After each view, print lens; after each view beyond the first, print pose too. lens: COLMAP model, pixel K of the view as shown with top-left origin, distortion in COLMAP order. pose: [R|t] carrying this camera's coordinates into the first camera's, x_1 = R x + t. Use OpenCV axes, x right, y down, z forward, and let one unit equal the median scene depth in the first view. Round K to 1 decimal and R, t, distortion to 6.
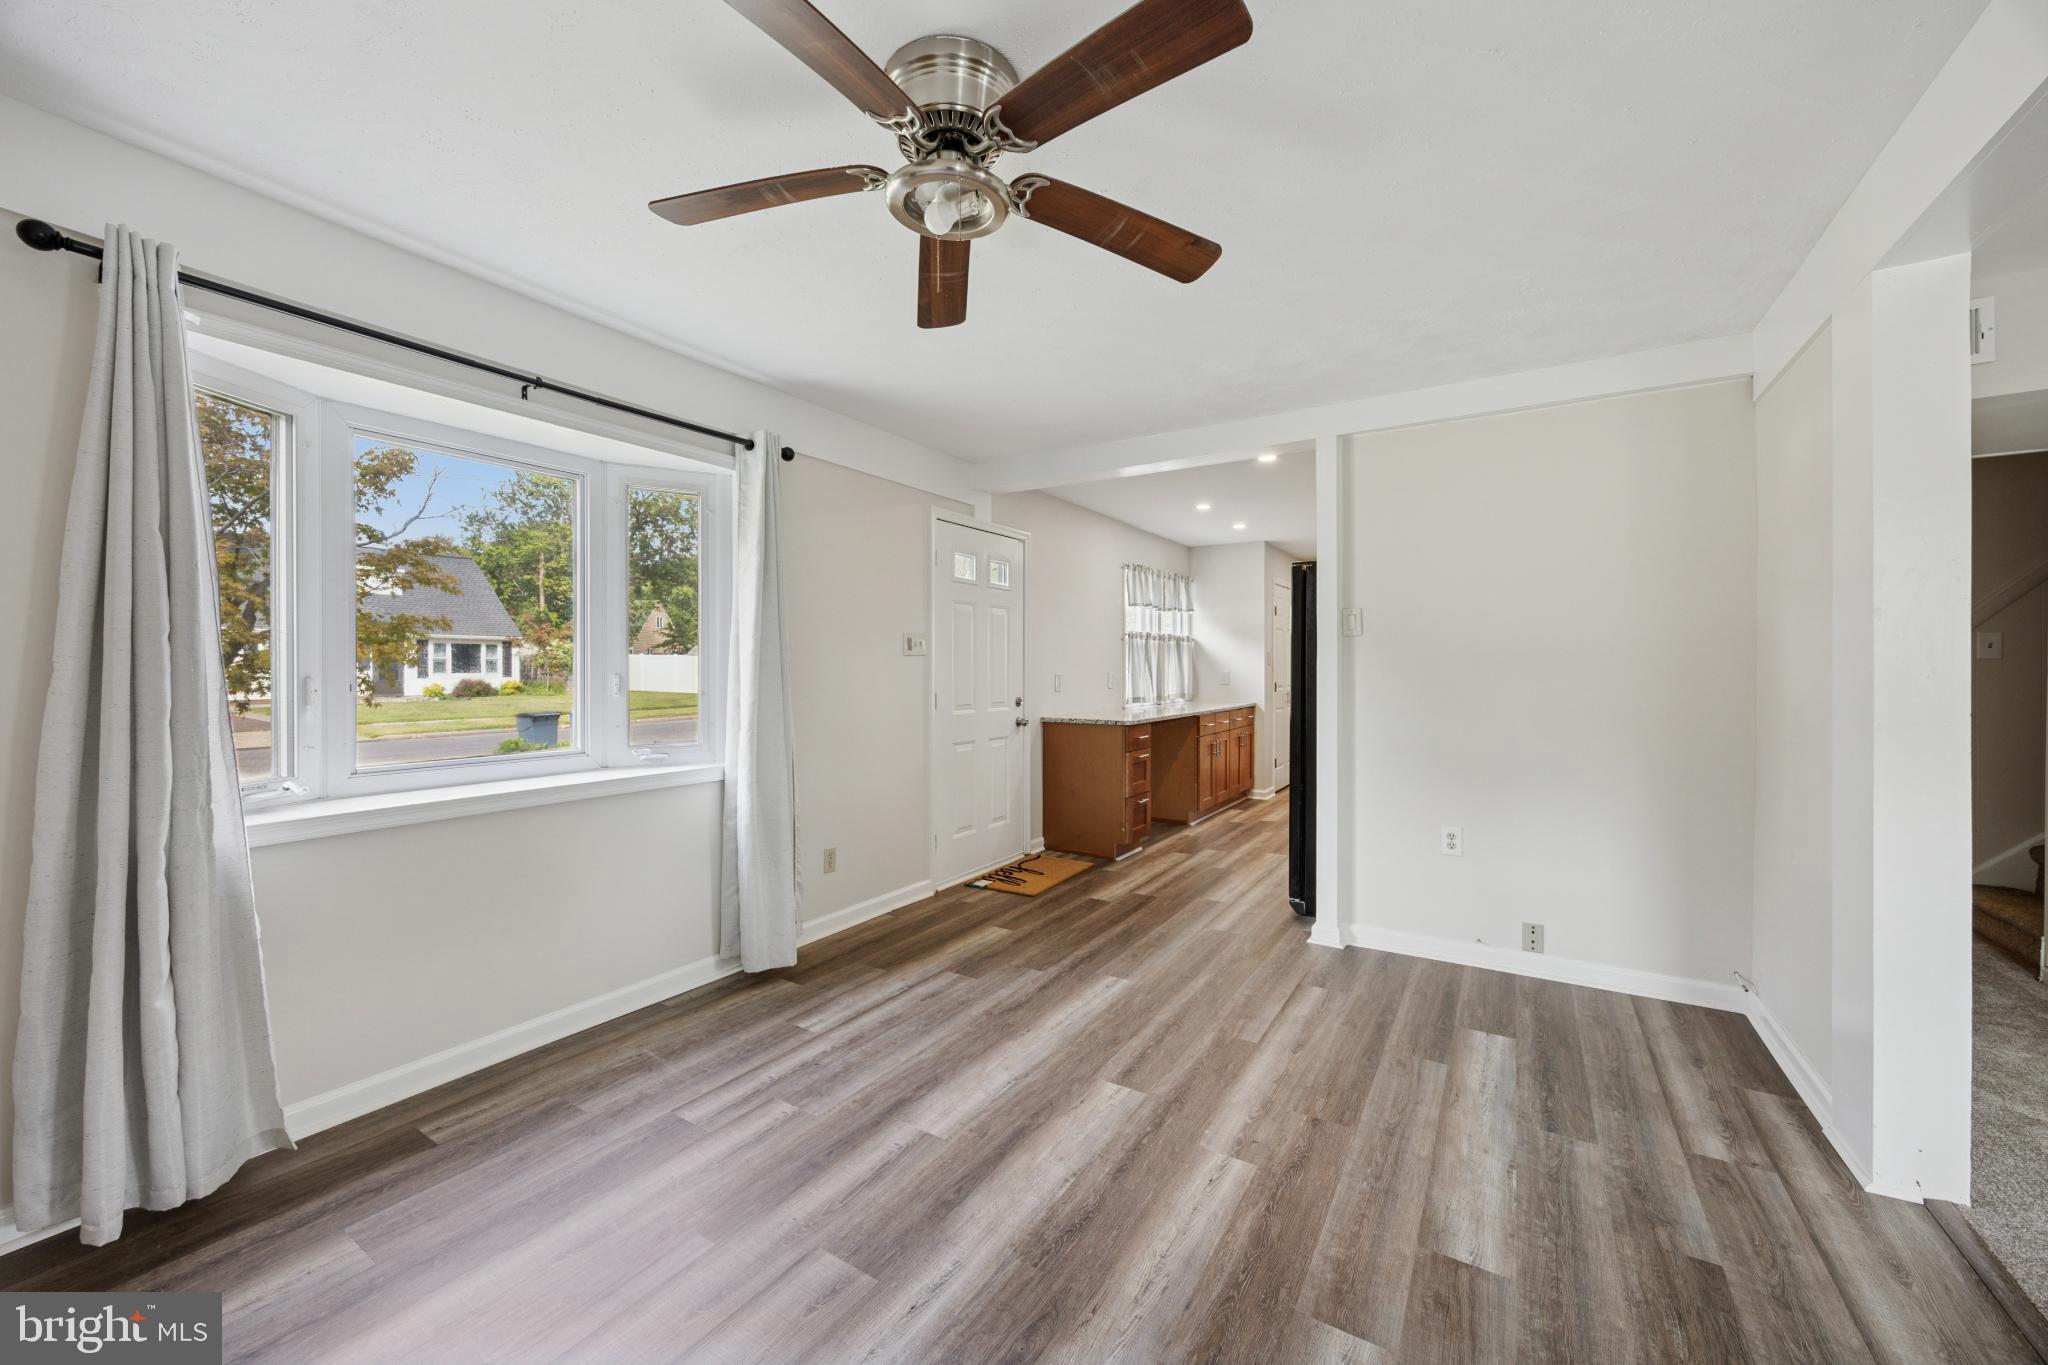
lens RADIAL K [[784.4, 0, 1031.9], [0, 784.4, 672.9], [0, 0, 1]] dist [-0.004376, 0.000328]
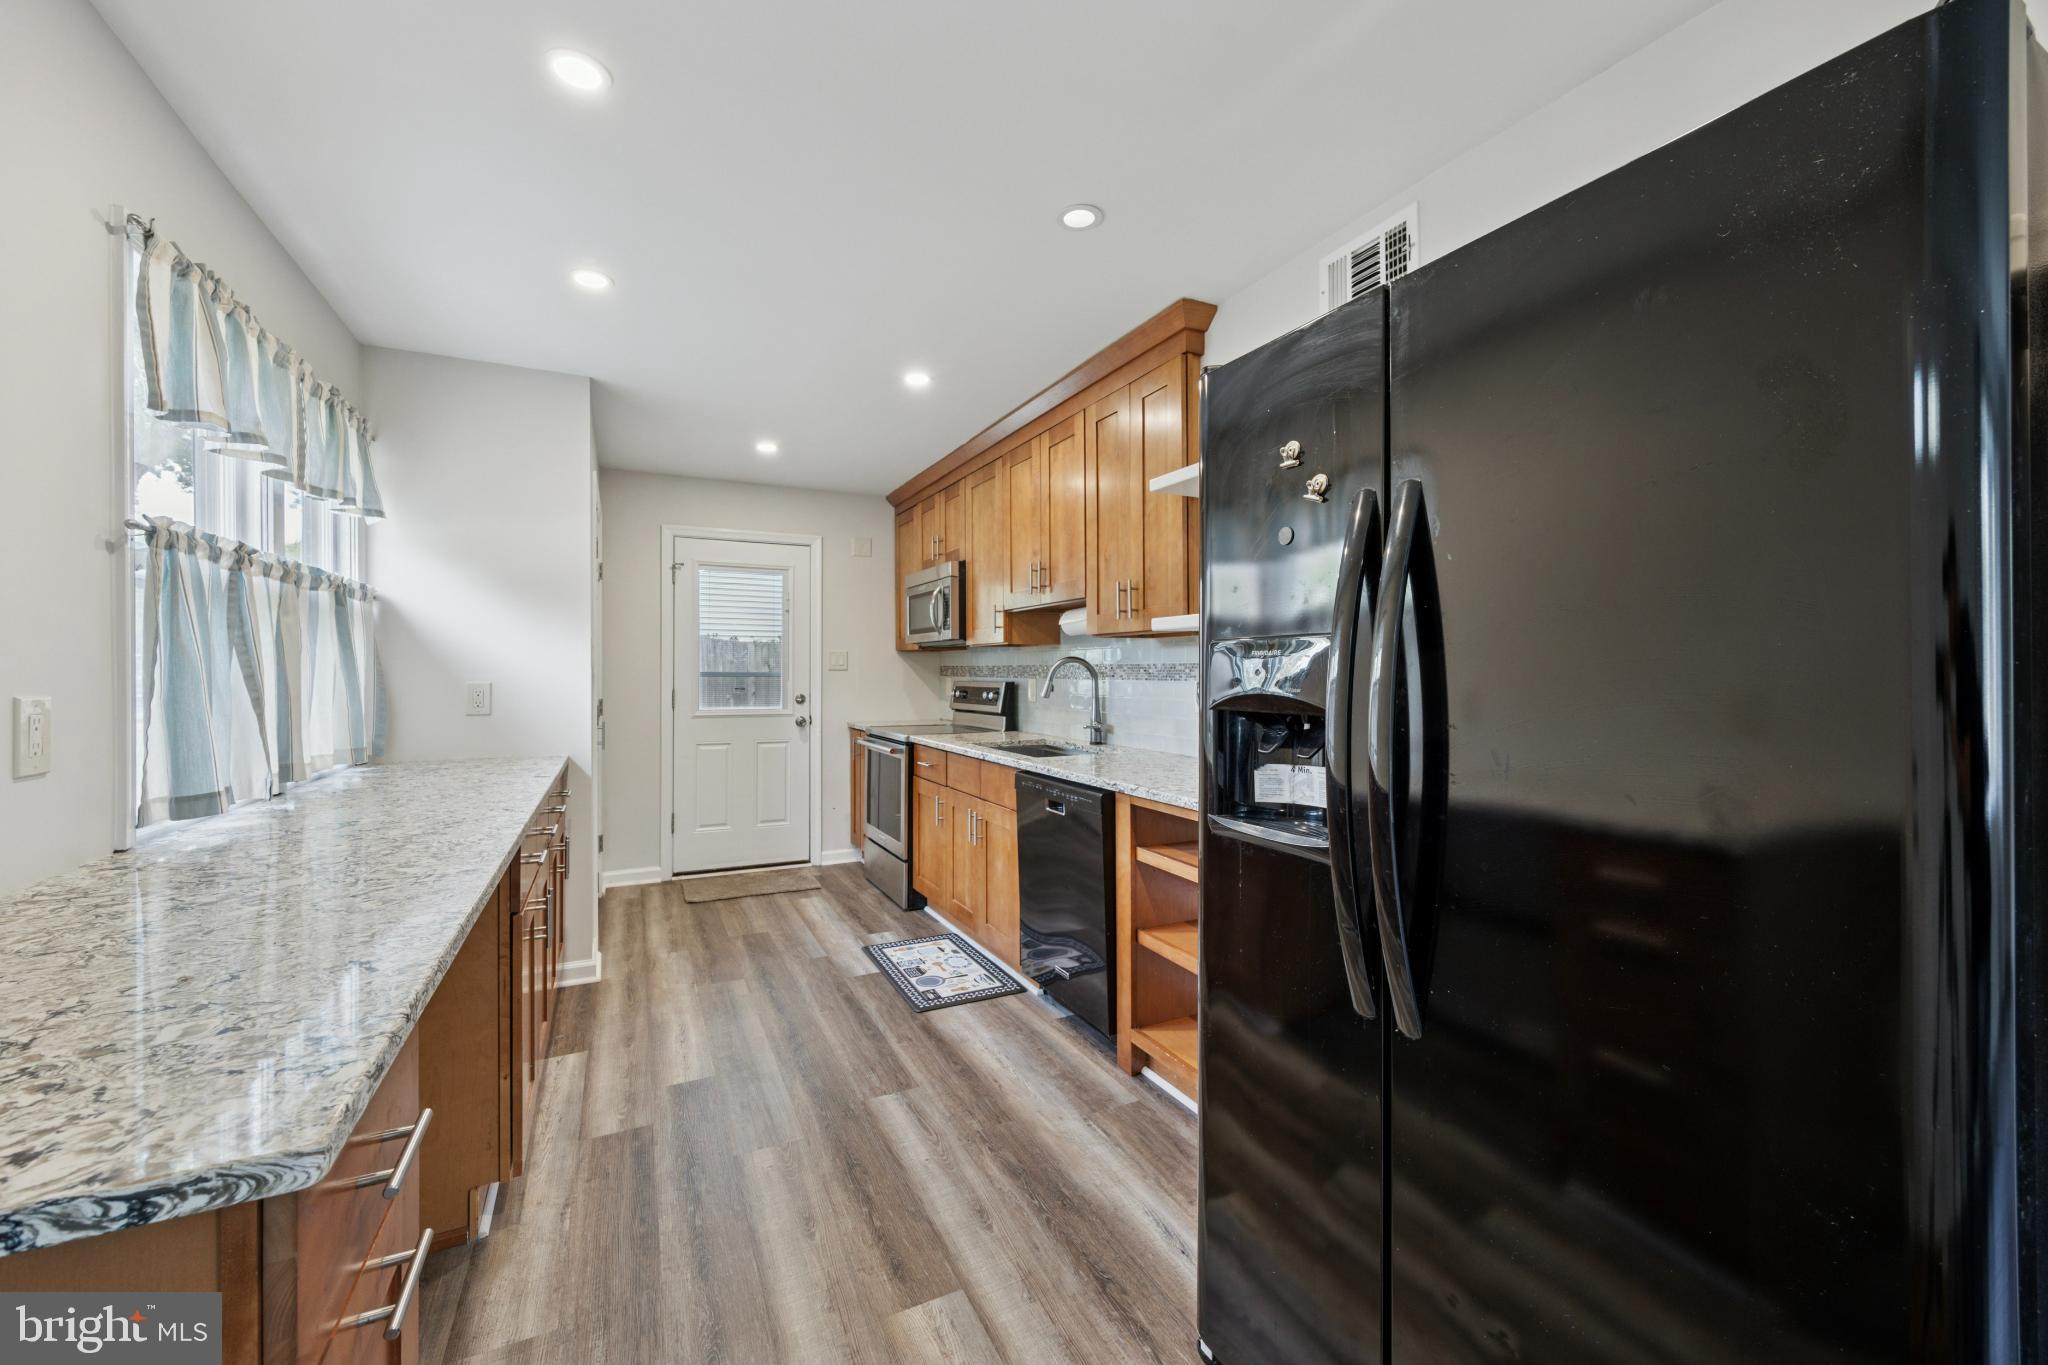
lens RADIAL K [[784.4, 0, 1016.0], [0, 784.4, 678.1], [0, 0, 1]] dist [-0.004376, 0.000328]
pose [[0.529173, -0.006751, 0.848487, 0.158606], [0.006625, 0.999971, 0.003824, -0.010635], [-0.848488, 0.003598, 0.529203, 1.652819]]
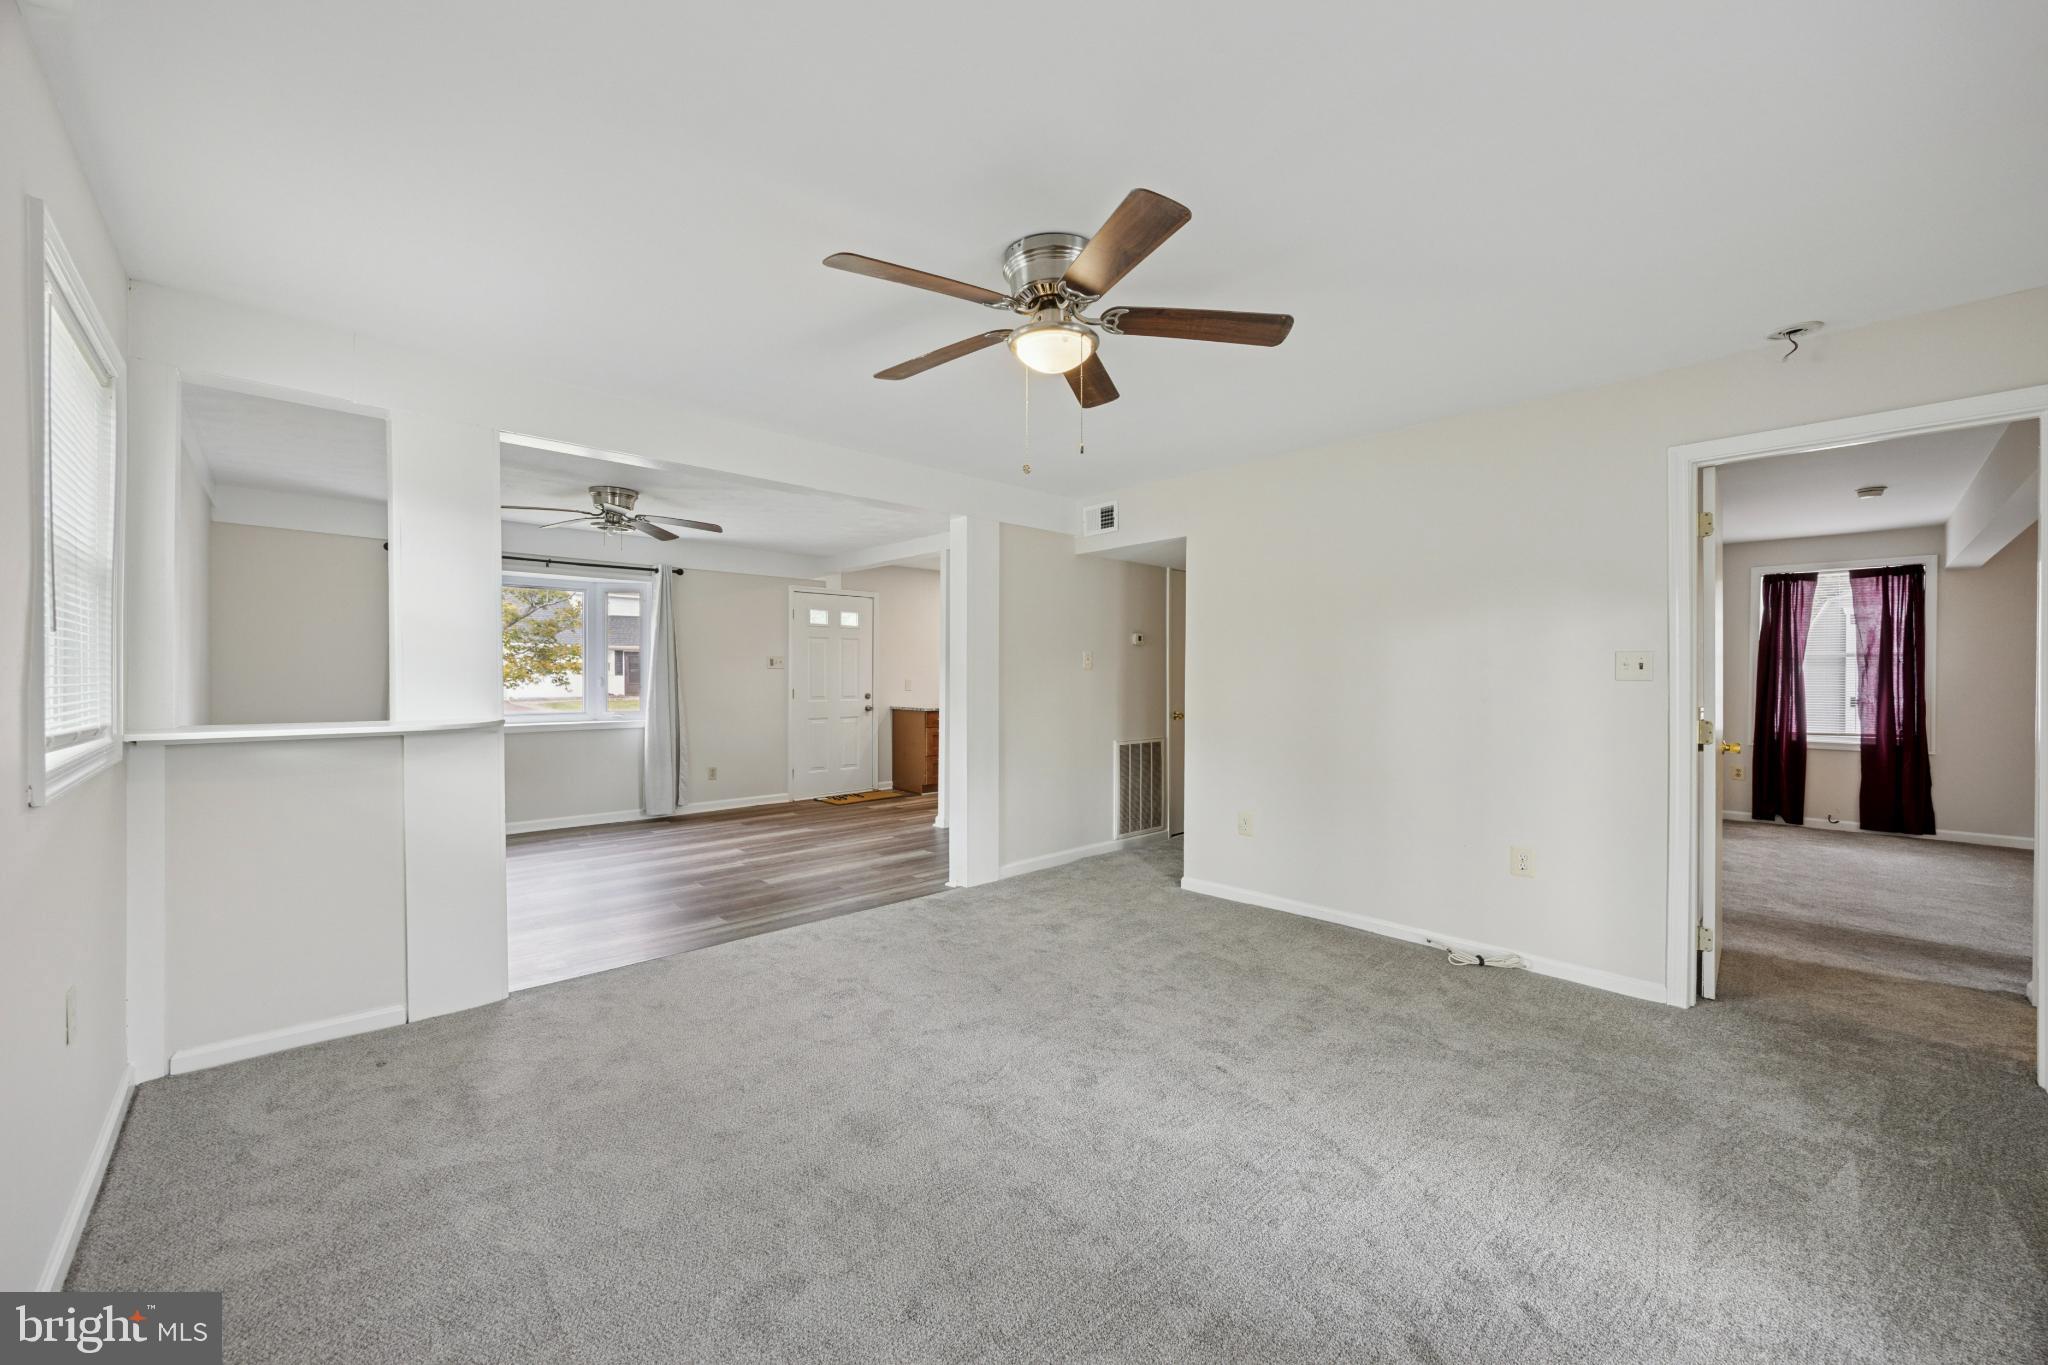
lens RADIAL K [[784.4, 0, 1023.0], [0, 784.4, 679.4], [0, 0, 1]] dist [-0.004376, 0.000328]
pose [[0.967459, 0.003584, -0.253003, 1.403253], [-0.003231, 0.999993, 0.001813, -0.003809], [0.253008, -0.000936, 0.967464, -0.998020]]
